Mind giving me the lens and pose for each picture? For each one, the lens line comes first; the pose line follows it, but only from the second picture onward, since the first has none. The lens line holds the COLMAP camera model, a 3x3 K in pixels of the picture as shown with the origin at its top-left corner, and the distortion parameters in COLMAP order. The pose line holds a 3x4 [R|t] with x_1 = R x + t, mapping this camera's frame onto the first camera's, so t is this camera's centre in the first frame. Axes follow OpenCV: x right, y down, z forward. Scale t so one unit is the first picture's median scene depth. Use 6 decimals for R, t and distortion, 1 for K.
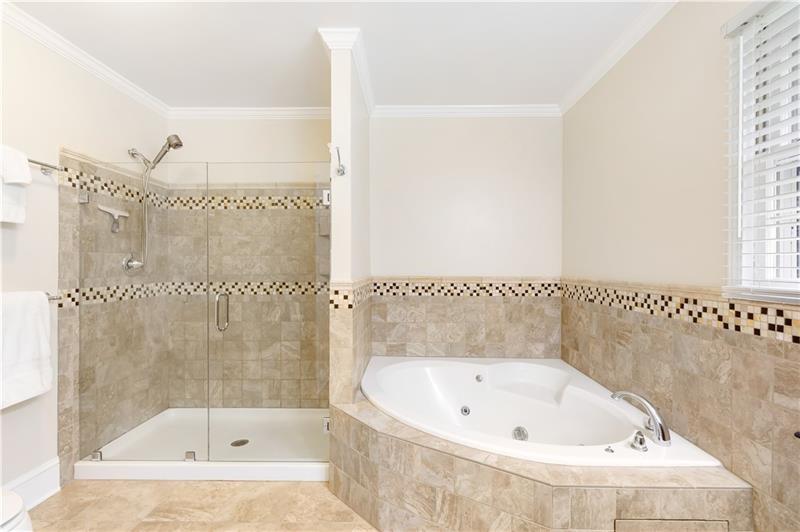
lens RADIAL K [[358.0, 0, 400.0], [0, 358.0, 266.0], [0, 0, 1]] dist [0.010401, -0.000233]
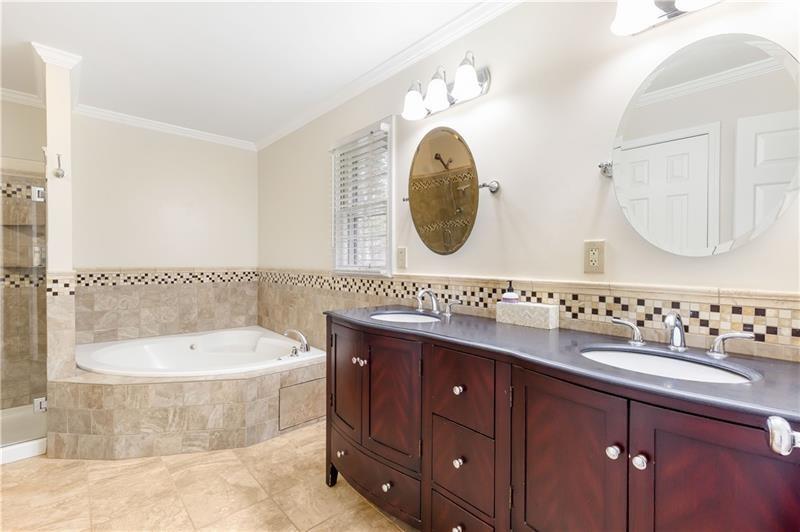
lens RADIAL K [[358.0, 0, 400.0], [0, 358.0, 266.0], [0, 0, 1]] dist [0.010401, -0.000233]
pose [[0.710709, -0.009069, 0.703428, -0.200323], [-0.004118, 0.999846, 0.017051, 0.001625], [-0.703474, -0.015016, 0.710562, -0.552803]]
